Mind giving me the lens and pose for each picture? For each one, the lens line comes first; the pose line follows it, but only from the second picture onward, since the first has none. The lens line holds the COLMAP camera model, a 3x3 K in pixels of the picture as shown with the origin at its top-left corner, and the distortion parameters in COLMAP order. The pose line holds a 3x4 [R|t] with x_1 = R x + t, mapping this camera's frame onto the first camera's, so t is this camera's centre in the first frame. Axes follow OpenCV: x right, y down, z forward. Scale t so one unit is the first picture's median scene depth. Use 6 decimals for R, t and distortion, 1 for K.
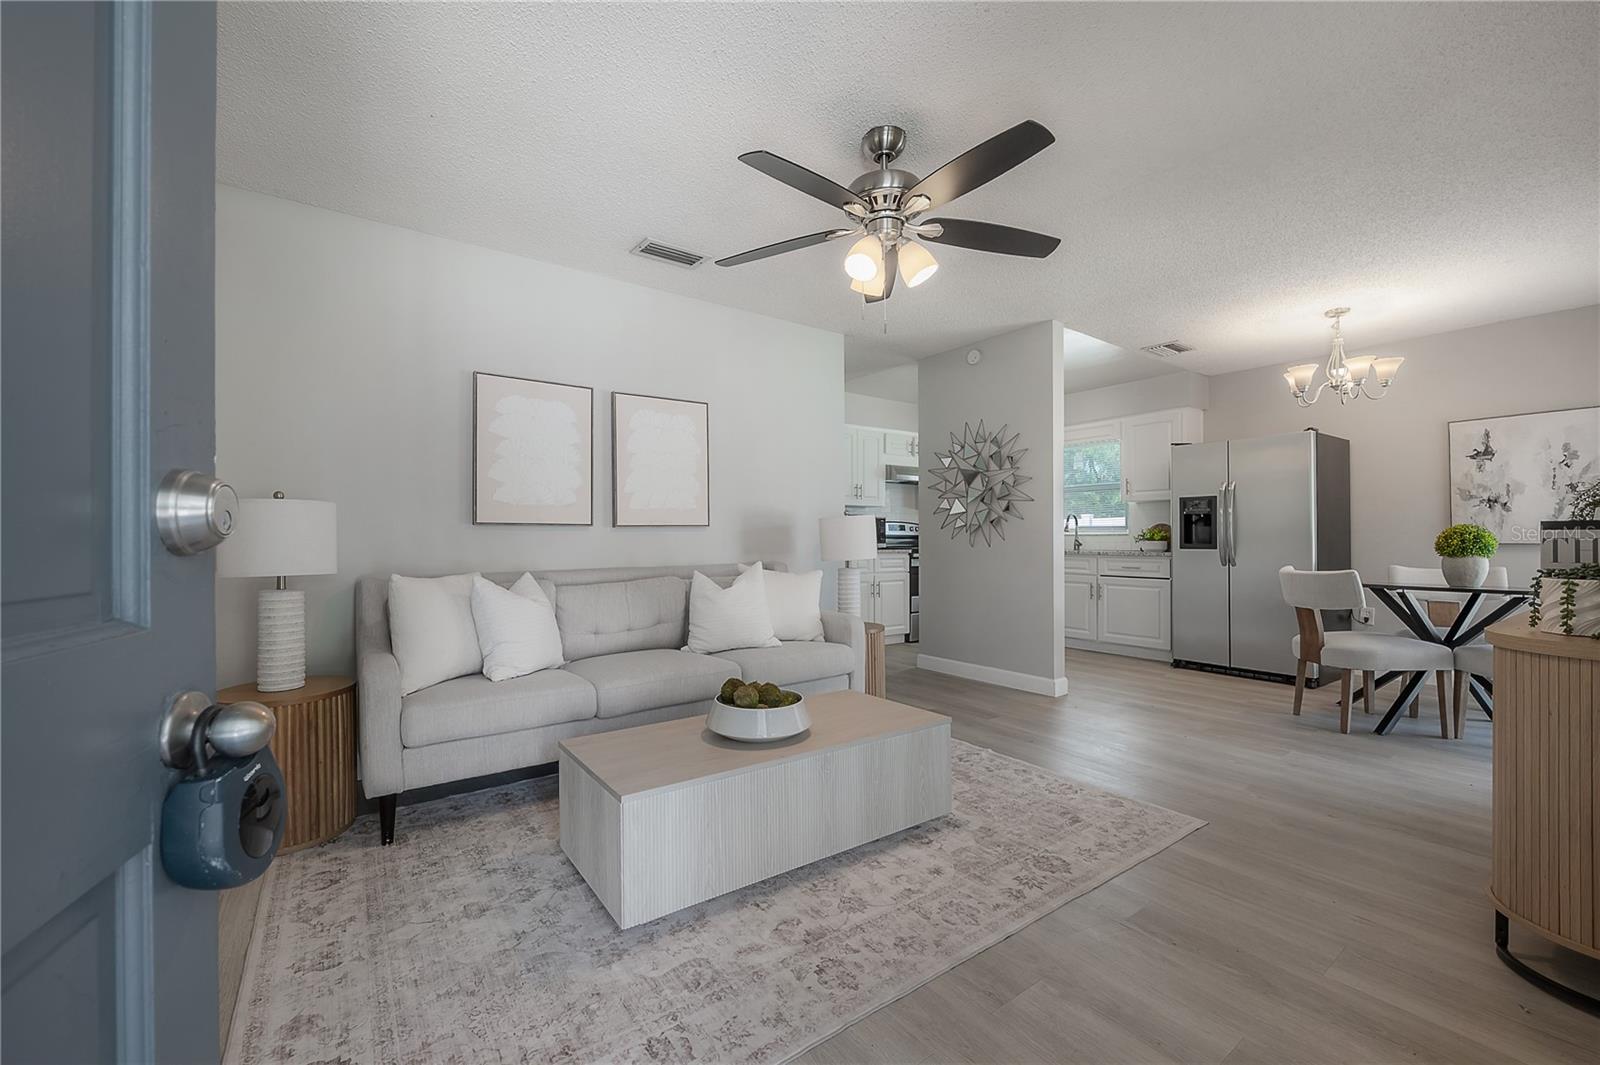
lens RADIAL K [[641.1, 0, 755.8], [0, 641.1, 536.2], [0, 0, 1]] dist [-0.006273, 0.000327]
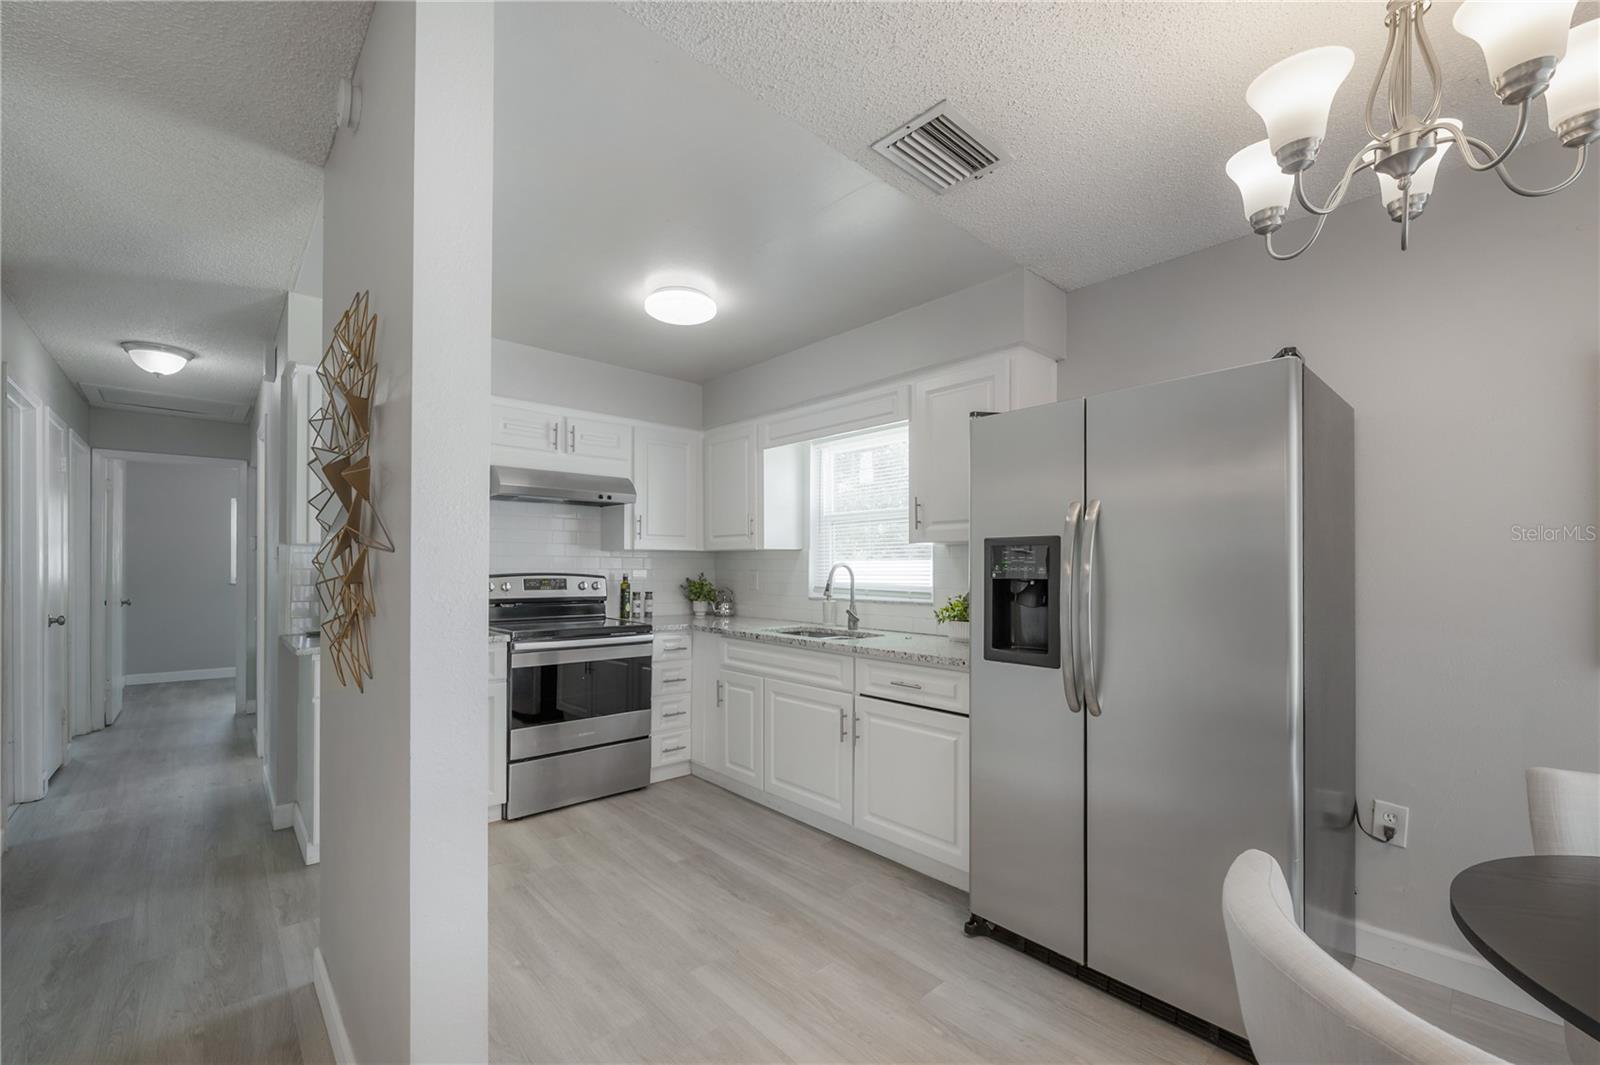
lens RADIAL K [[641.1, 0, 771.7], [0, 641.1, 566.9], [0, 0, 1]] dist [-0.006273, 0.000327]
pose [[0.992840, 0.005786, 0.119315, 0.844392], [-0.005871, 0.999983, 0.000365, -0.073001], [-0.119310, -0.001063, 0.992856, 1.064260]]
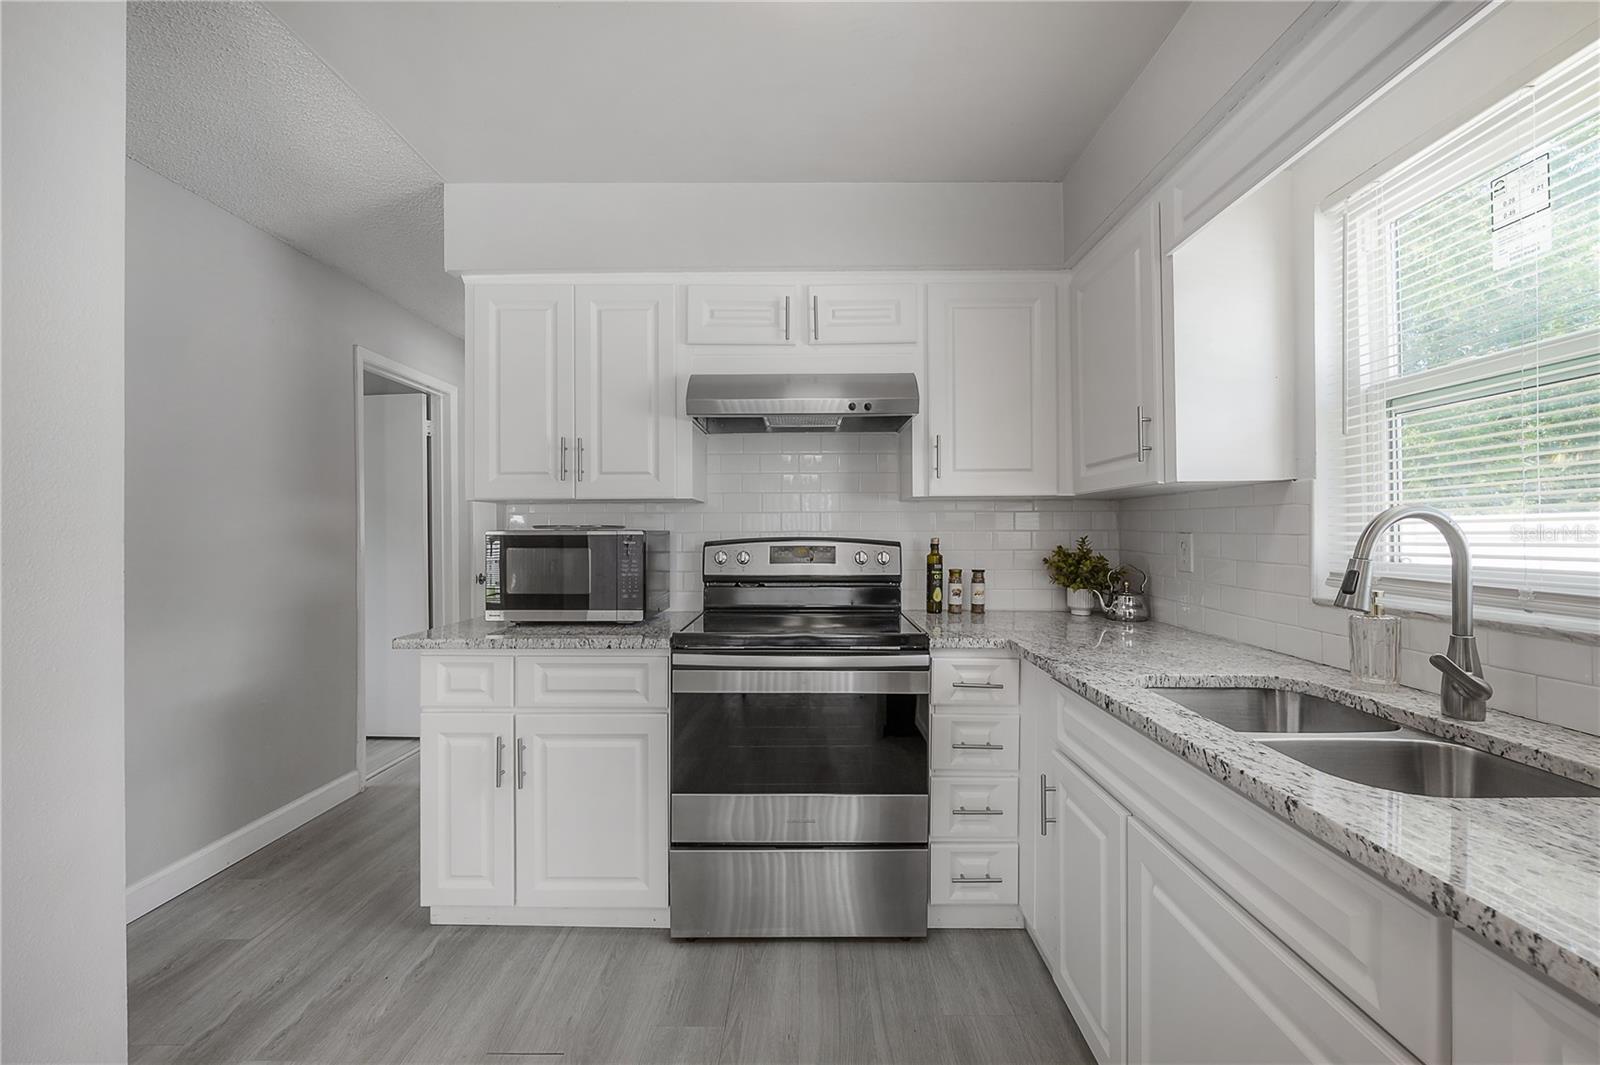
lens RADIAL K [[641.1, 0, 813.5], [0, 641.1, 530.9], [0, 0, 1]] dist [-0.006273, 0.000327]
pose [[0.837580, -0.002244, -0.546309, 1.032014], [0.002426, 0.999997, -0.000389, -0.065483], [0.546309, -0.001000, 0.837583, 1.744831]]
